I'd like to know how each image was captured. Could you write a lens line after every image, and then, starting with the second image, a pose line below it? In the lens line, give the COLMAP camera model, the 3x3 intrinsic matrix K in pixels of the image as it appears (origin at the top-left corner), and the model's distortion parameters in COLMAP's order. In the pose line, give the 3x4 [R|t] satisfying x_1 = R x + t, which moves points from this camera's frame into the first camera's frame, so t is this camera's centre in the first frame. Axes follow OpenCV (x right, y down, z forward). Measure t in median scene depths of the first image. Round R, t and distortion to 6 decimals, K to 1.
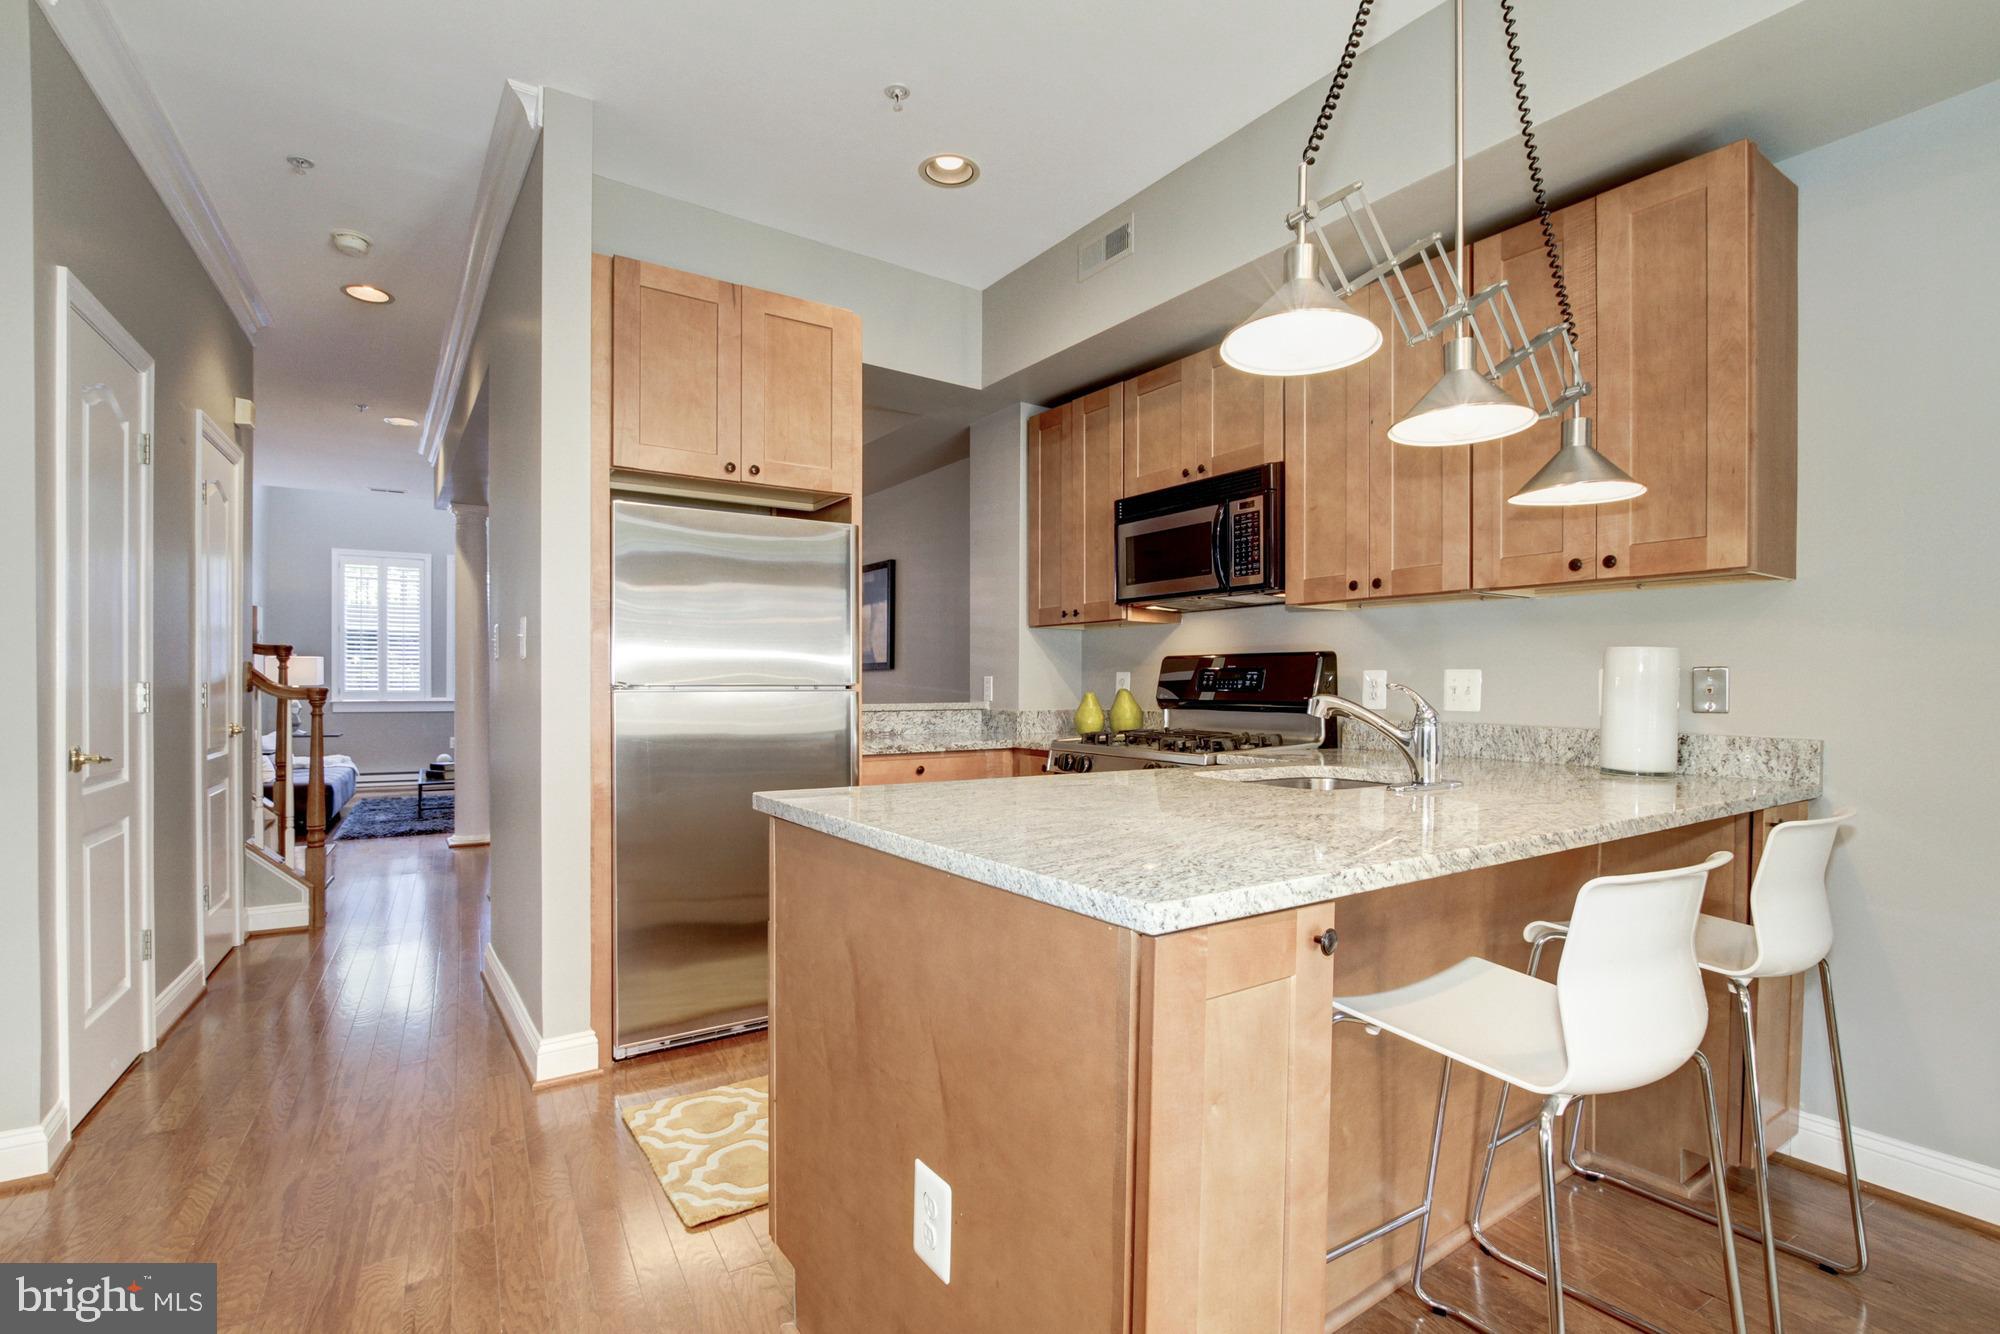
lens RADIAL K [[974.5, 0, 981.2], [0, 974.5, 682.6], [0, 0, 1]] dist [-0.018557, 0.005789]
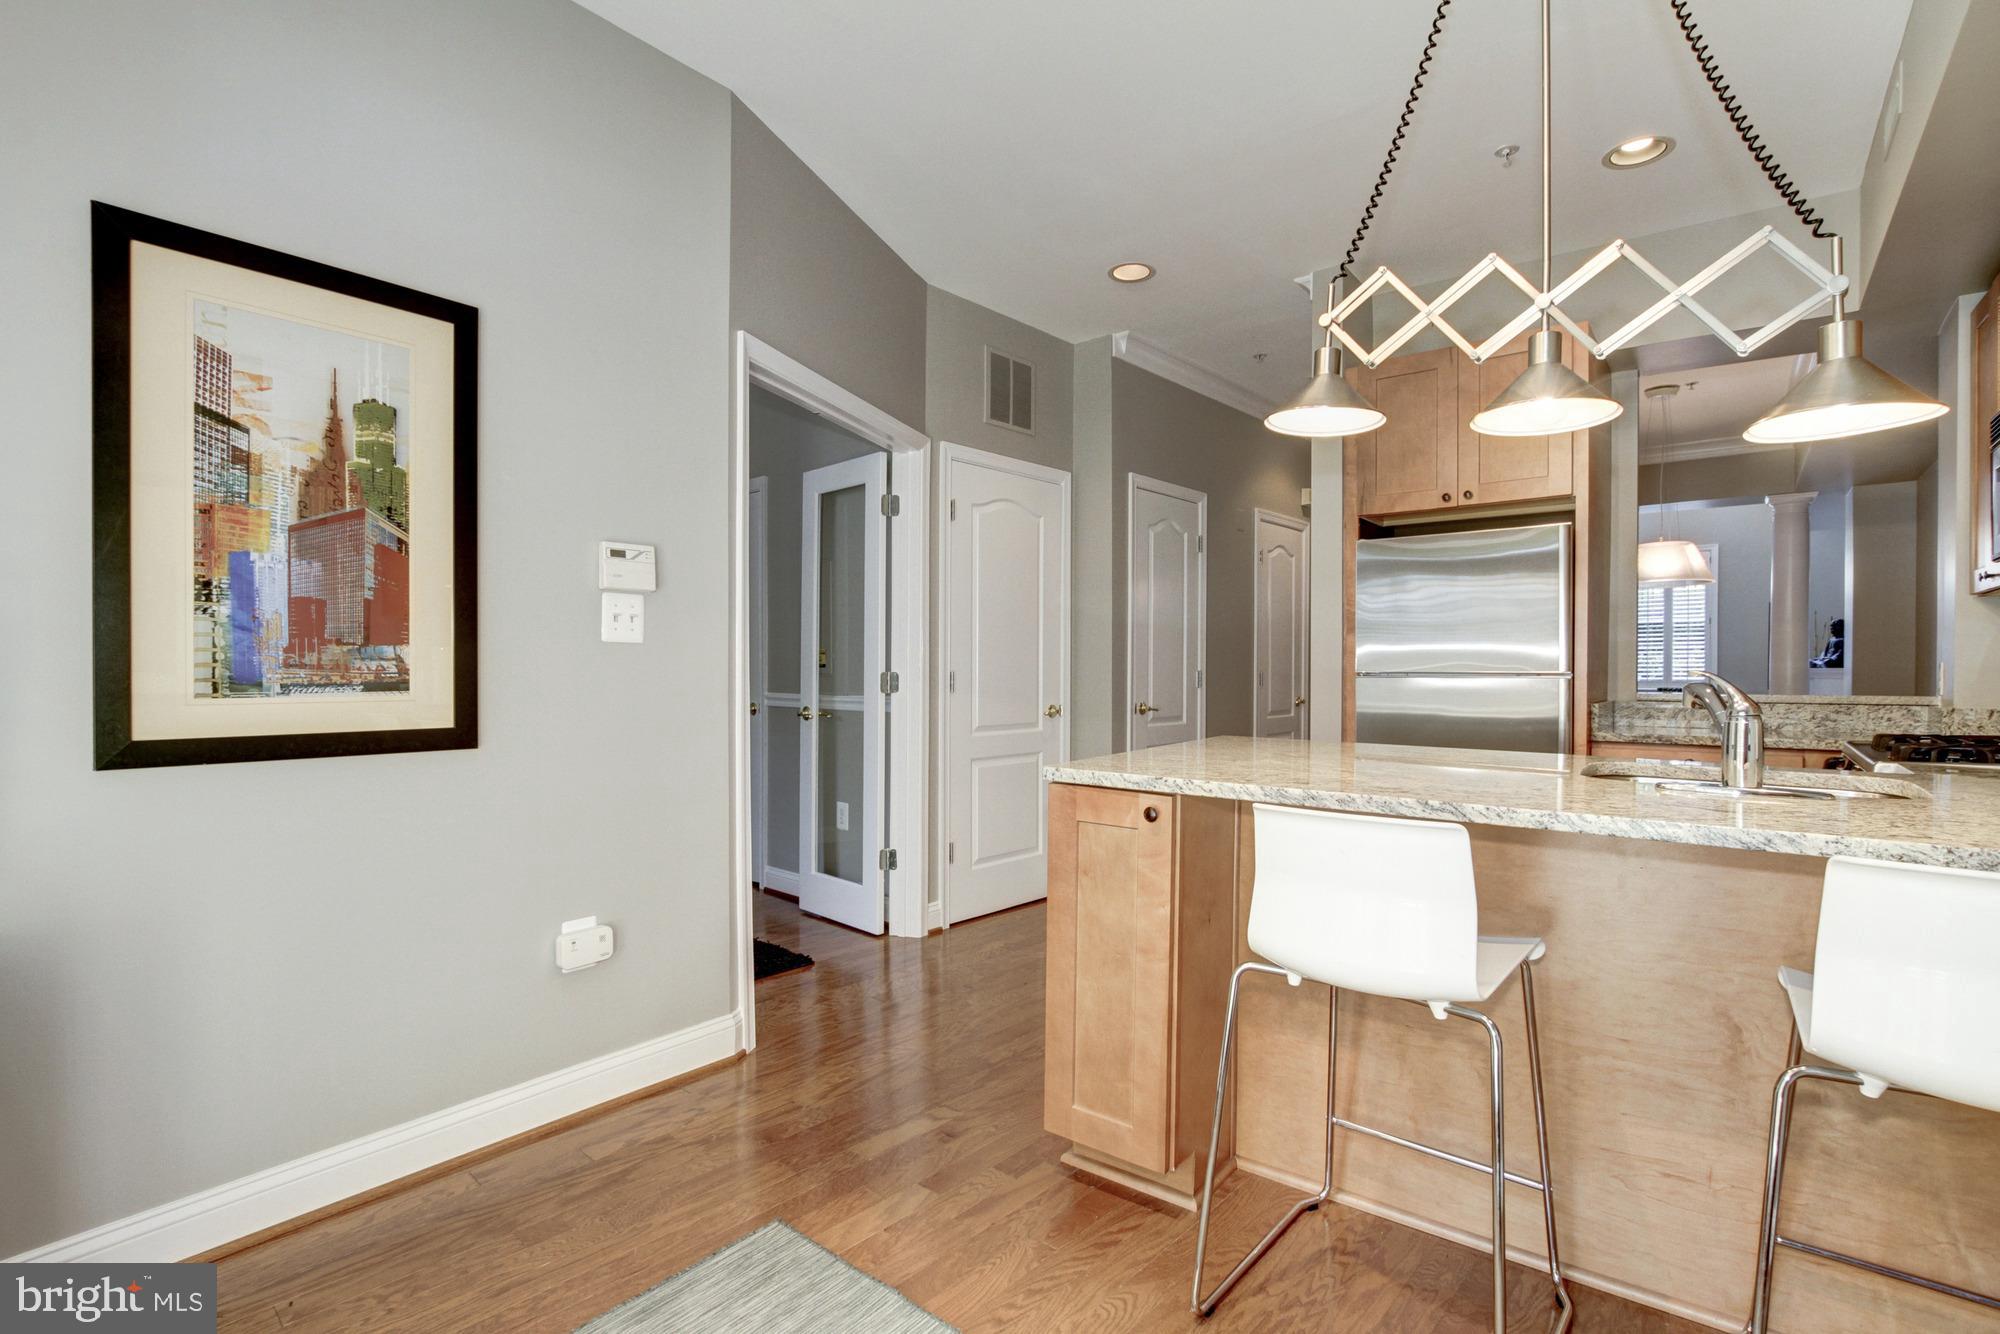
lens RADIAL K [[974.5, 0, 1001.4], [0, 974.5, 674.6], [0, 0, 1]] dist [-0.018557, 0.005789]
pose [[0.305657, 0.006597, -0.952119, 0.715241], [-0.004549, 0.999975, 0.005468, 0.001833], [0.952131, 0.002660, 0.305679, 0.076293]]
